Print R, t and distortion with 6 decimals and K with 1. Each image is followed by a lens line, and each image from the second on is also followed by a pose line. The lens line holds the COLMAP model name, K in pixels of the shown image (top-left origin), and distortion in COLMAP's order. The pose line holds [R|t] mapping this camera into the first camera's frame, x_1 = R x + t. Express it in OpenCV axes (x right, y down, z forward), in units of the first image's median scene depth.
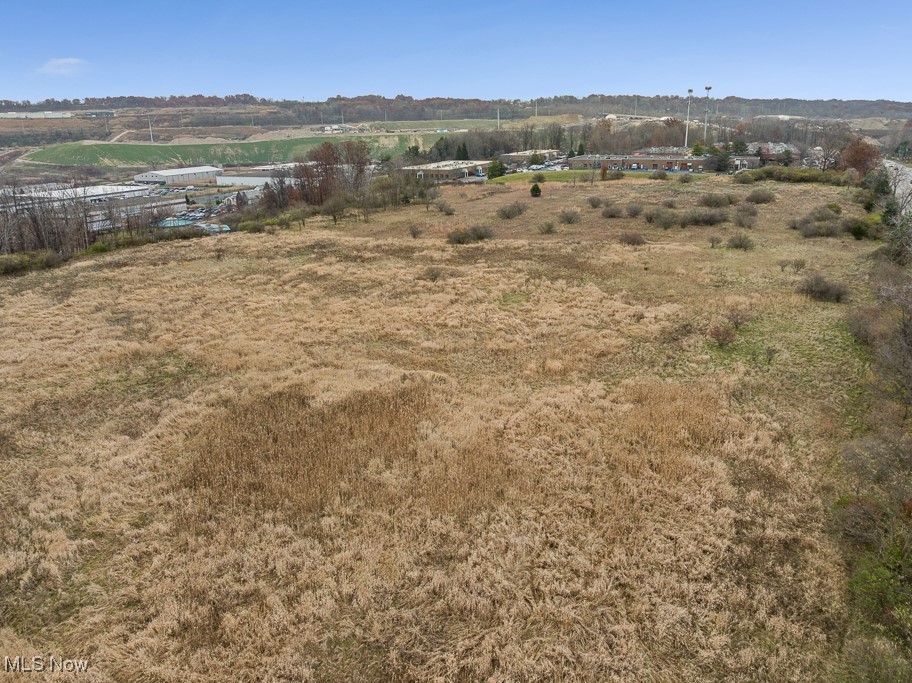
lens RADIAL K [[674.3, 0, 459.0], [0, 674.3, 340.5], [0, 0, 1]] dist [-0.035663, -0.000549]
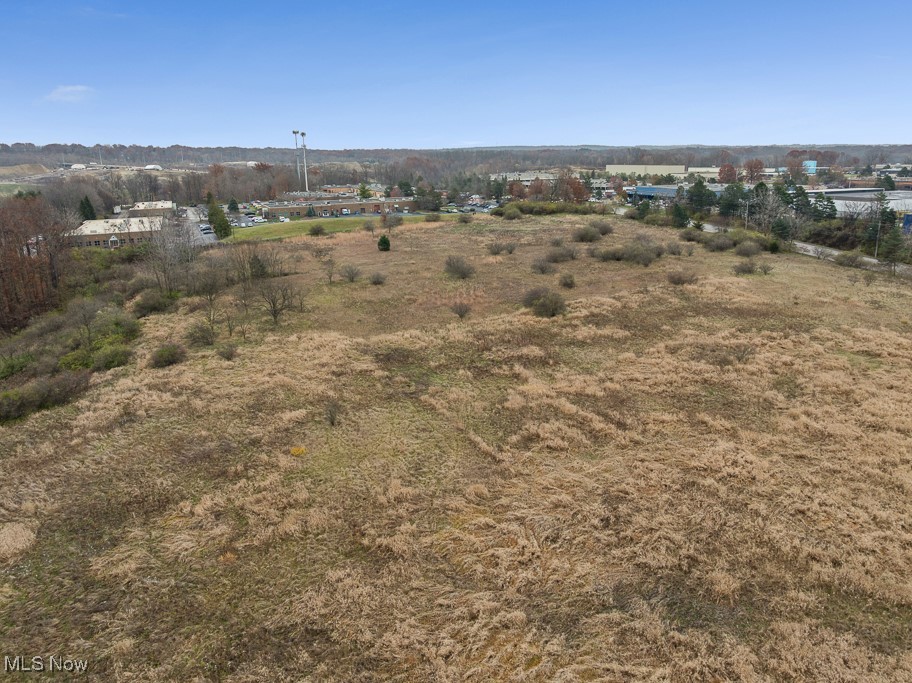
lens RADIAL K [[655.4, 0, 458.5], [0, 655.4, 337.1], [0, 0, 1]] dist [-0.037341, 0.001818]
pose [[0.683442, -0.189992, 0.704847, -0.586628], [0.235780, 0.971240, 0.033179, -0.166206], [-0.690879, 0.143513, 0.708583, 0.549718]]
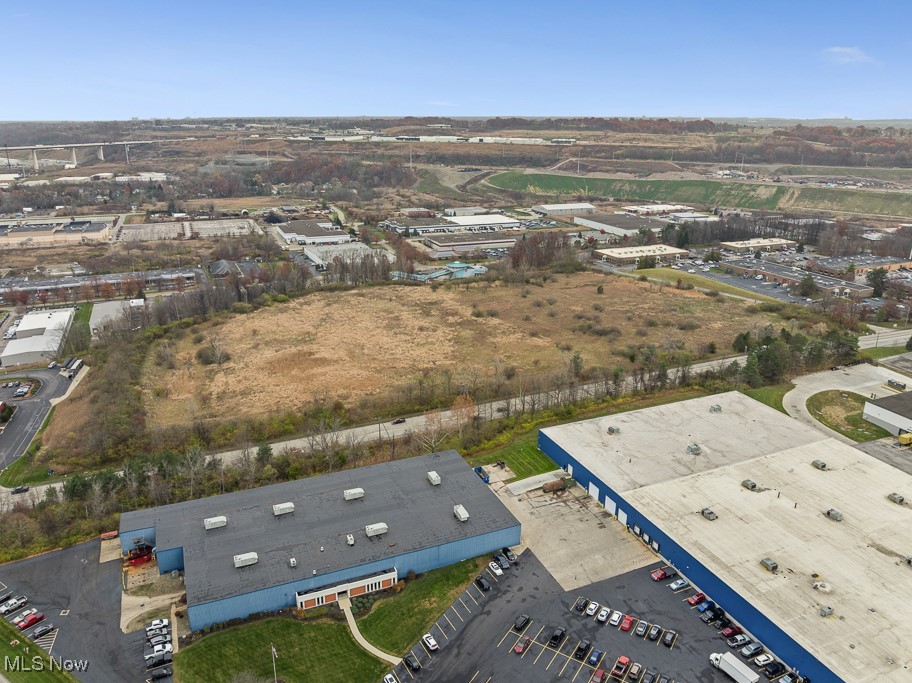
lens RADIAL K [[659.7, 0, 453.4], [0, 659.7, 341.5], [0, 0, 1]] dist [-0.031599, -0.005434]
pose [[0.745212, 0.240745, -0.621853, 1.244463], [-0.231390, 0.967968, 0.097449, -0.249280], [0.625395, 0.071270, 0.777047, -0.649865]]
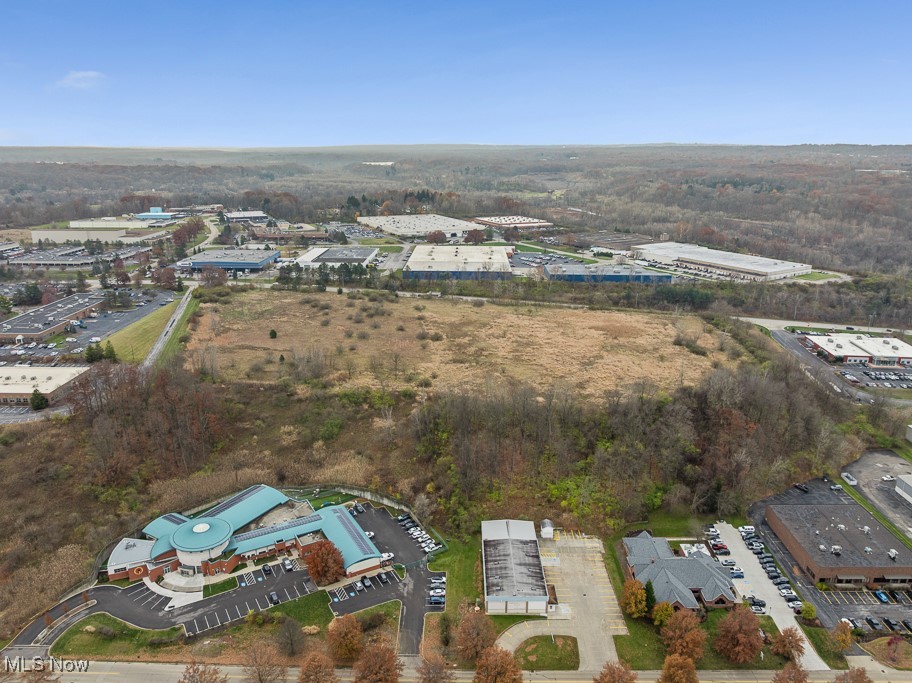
lens RADIAL K [[655.4, 0, 458.5], [0, 655.4, 337.1], [0, 0, 1]] dist [-0.037341, 0.001818]
pose [[-0.405150, -0.240431, 0.882069, -1.813925], [0.286632, 0.882754, 0.372273, -0.885635], [-0.868156, 0.403656, -0.288733, 1.515702]]
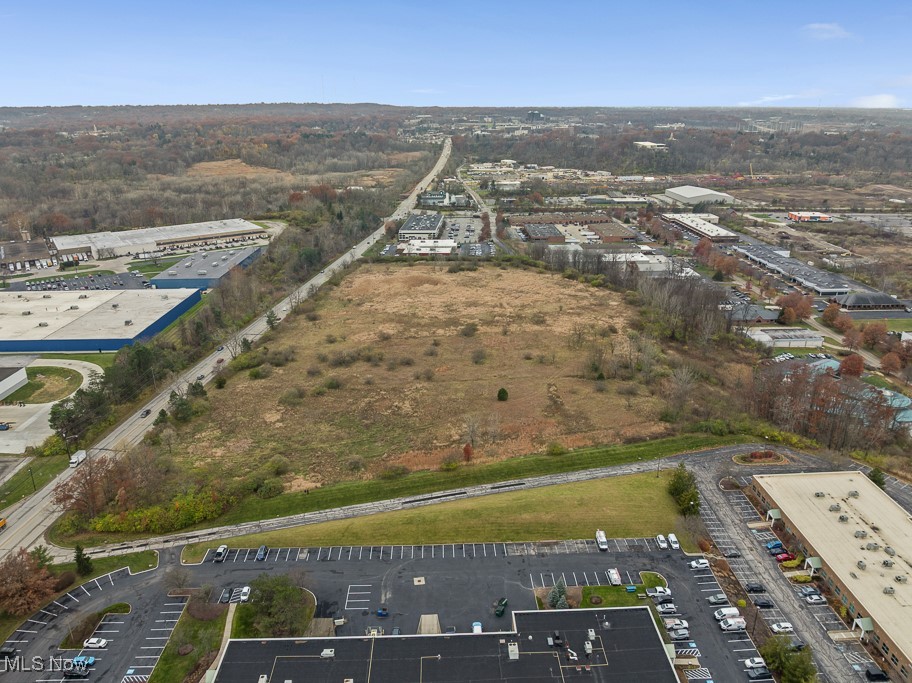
lens RADIAL K [[654.3, 0, 463.7], [0, 654.3, 339.6], [0, 0, 1]] dist [-0.033755, -0.003386]
pose [[-0.898996, 0.174201, -0.401821, 0.763595], [-0.110435, 0.797674, 0.592891, -1.208168], [0.423805, 0.577382, -0.697868, 2.279038]]
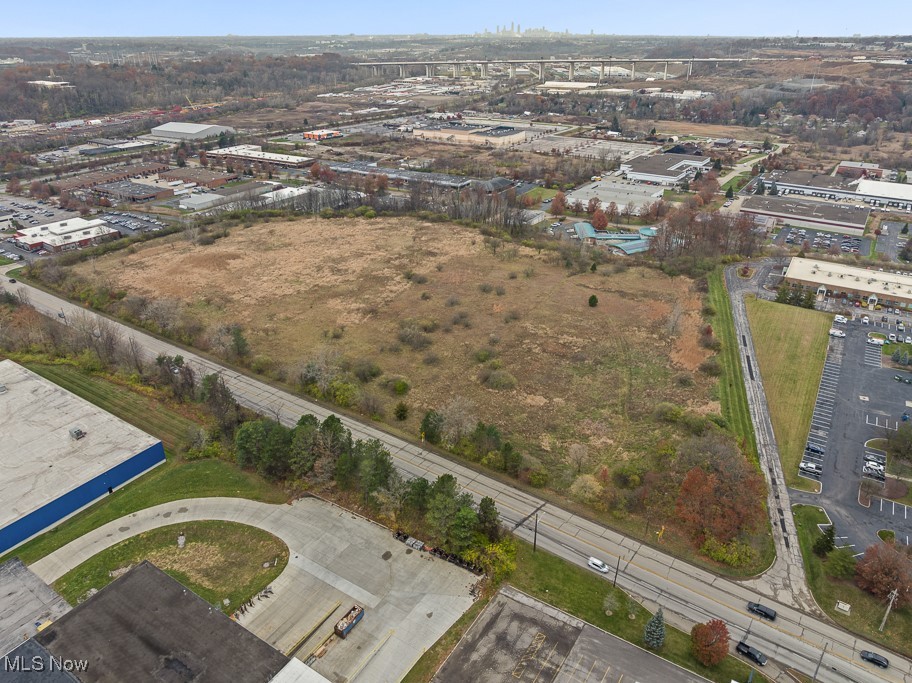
lens RADIAL K [[633.8, 0, 455.9], [0, 633.8, 338.1], [0, 0, 1]] dist [-0.036762, 0.006305]
pose [[-0.140659, 0.453513, -0.880080, 1.537812], [-0.303175, 0.826485, 0.474350, -0.845463], [0.942497, 0.333540, 0.021242, 1.125977]]
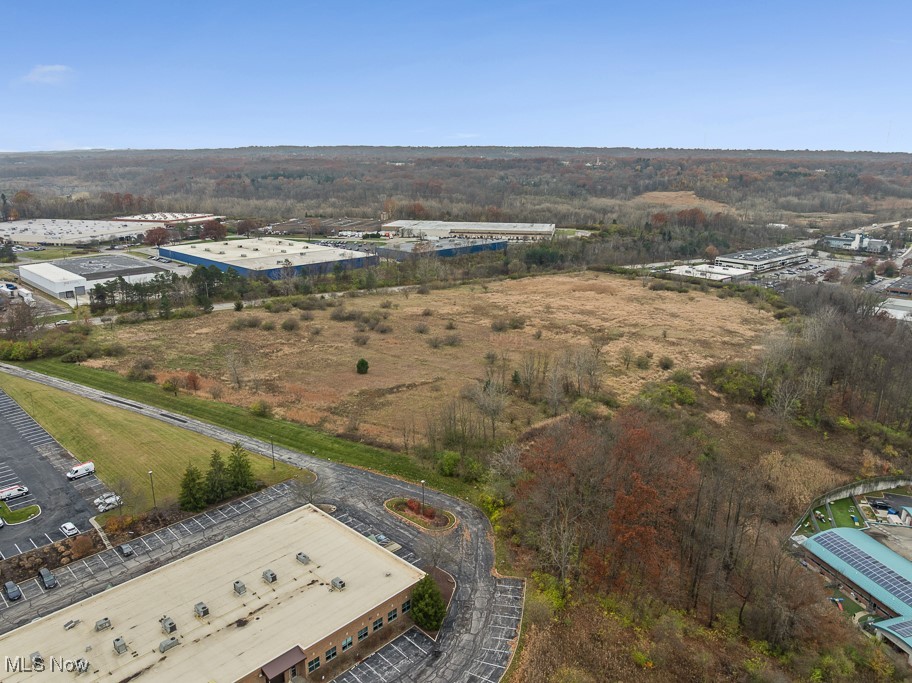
lens RADIAL K [[663.0, 0, 459.8], [0, 663.0, 340.9], [0, 0, 1]] dist [-0.036608, -0.002757]
pose [[-0.944091, -0.073940, 0.321288, -0.379560], [0.115558, 0.838486, 0.532530, -0.968015], [-0.308770, 0.539884, -0.783062, 2.278938]]
